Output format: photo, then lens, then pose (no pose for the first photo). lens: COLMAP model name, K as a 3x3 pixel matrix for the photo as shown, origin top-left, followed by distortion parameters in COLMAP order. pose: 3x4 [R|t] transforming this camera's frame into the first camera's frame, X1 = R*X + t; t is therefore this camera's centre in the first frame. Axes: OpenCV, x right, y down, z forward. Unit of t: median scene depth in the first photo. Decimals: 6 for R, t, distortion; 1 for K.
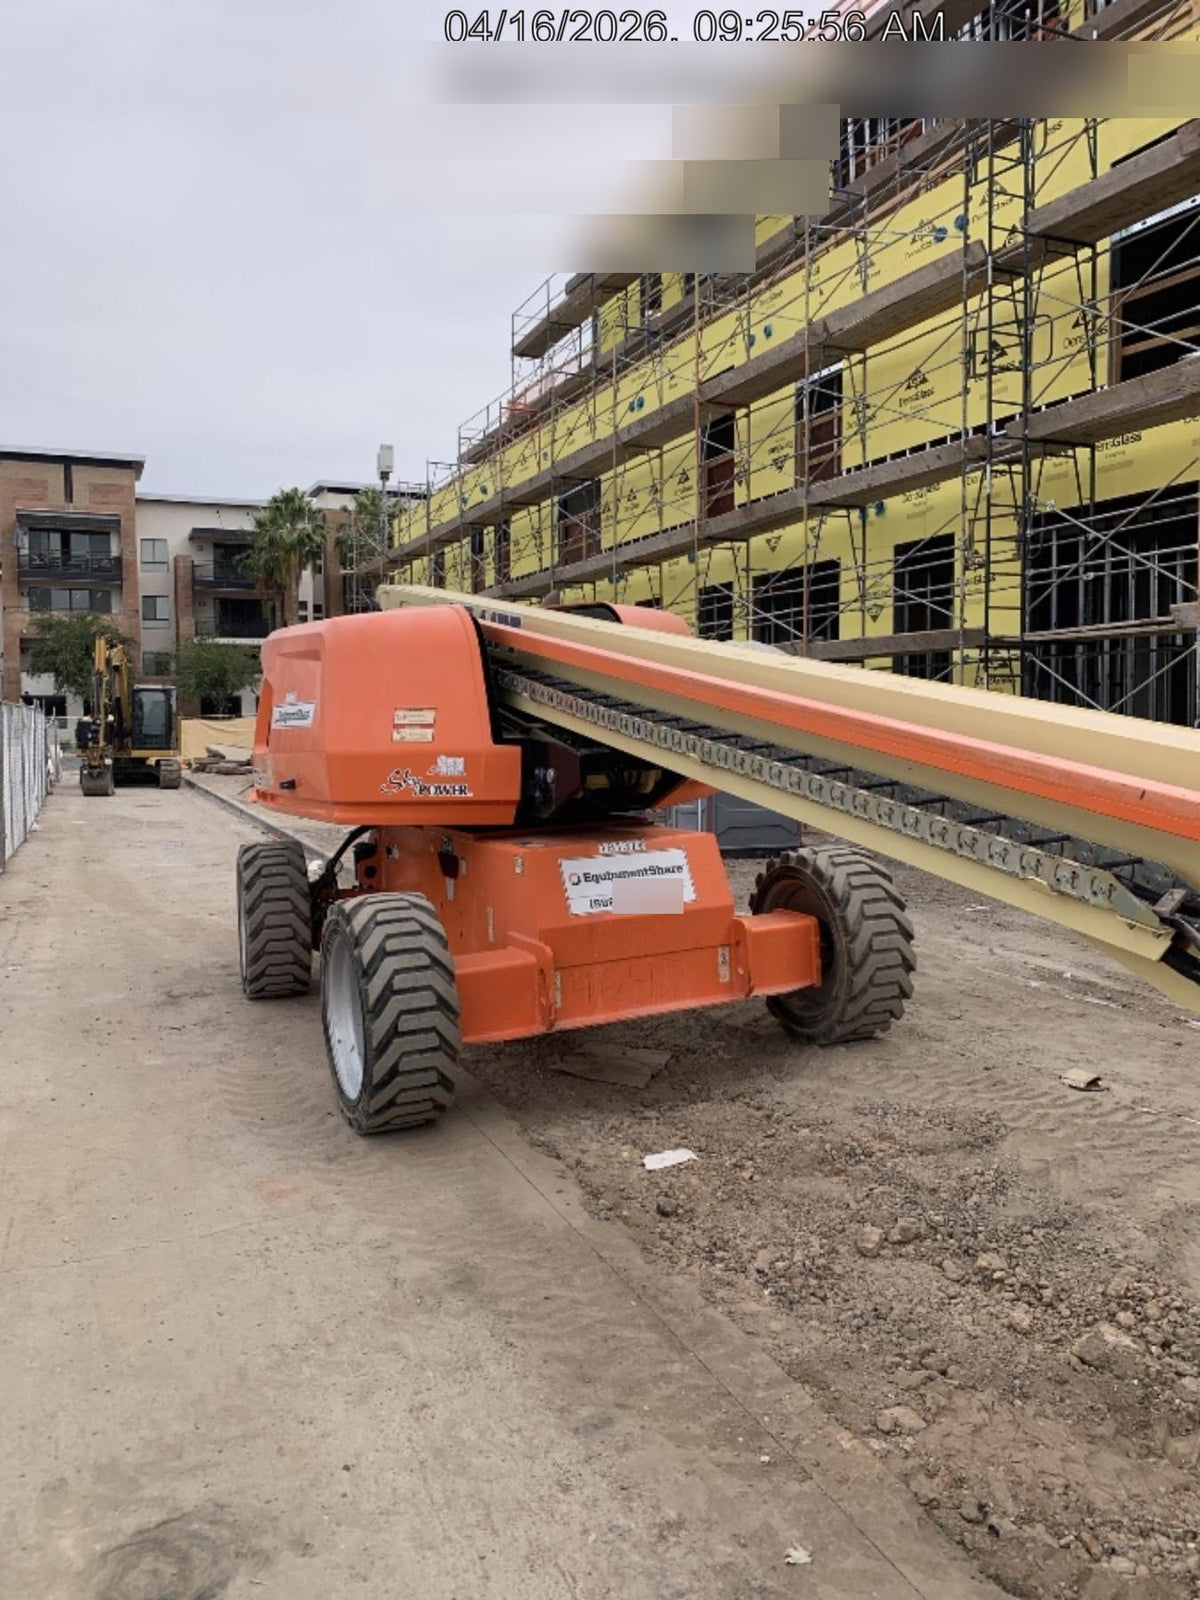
lens RADIAL K [[1165.7, 0, 623.1], [0, 1165.7, 797.1], [0, 0, 1]] dist [0.109011, -0.165387]
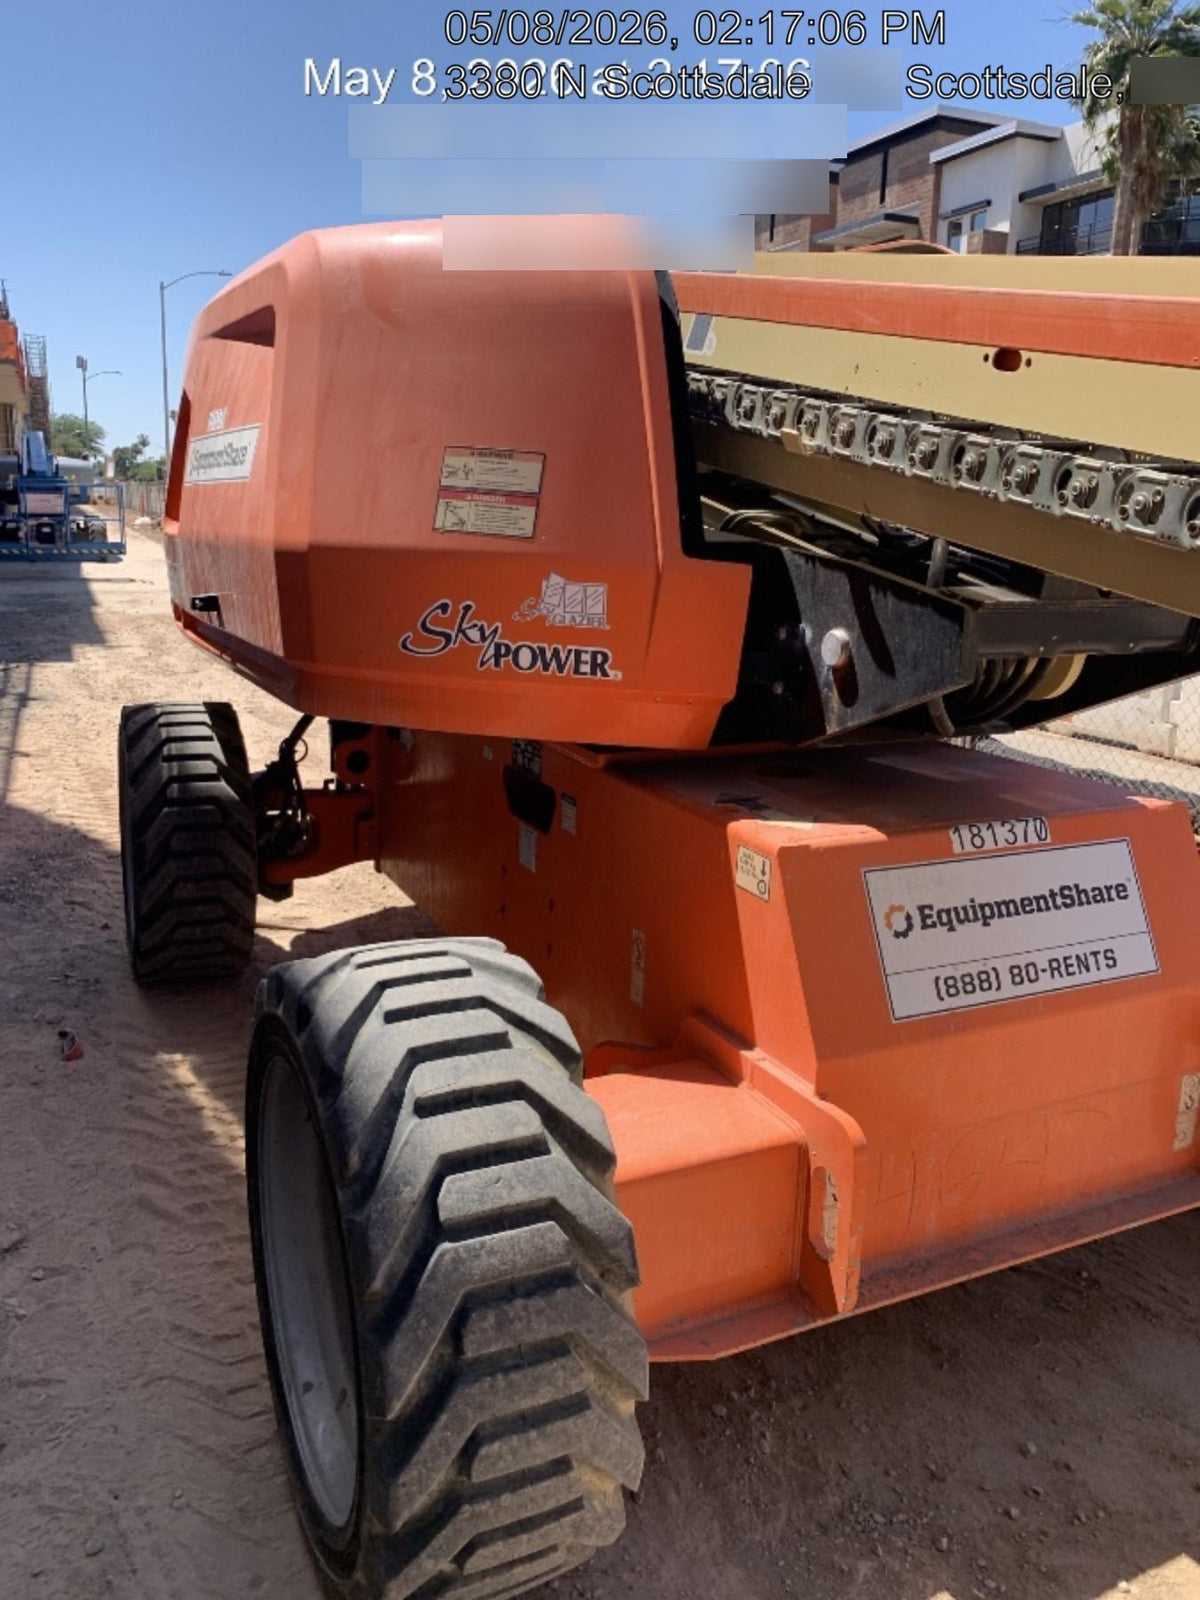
lens RADIAL K [[1165.7, 0, 623.1], [0, 1165.7, 797.1], [0, 0, 1]] dist [0.109011, -0.165387]
pose [[0.998192, 0.050830, 0.032083, -0.140237], [-0.055996, 0.980394, 0.188924, -0.038279], [-0.021851, -0.190379, 0.981468, 0.581658]]
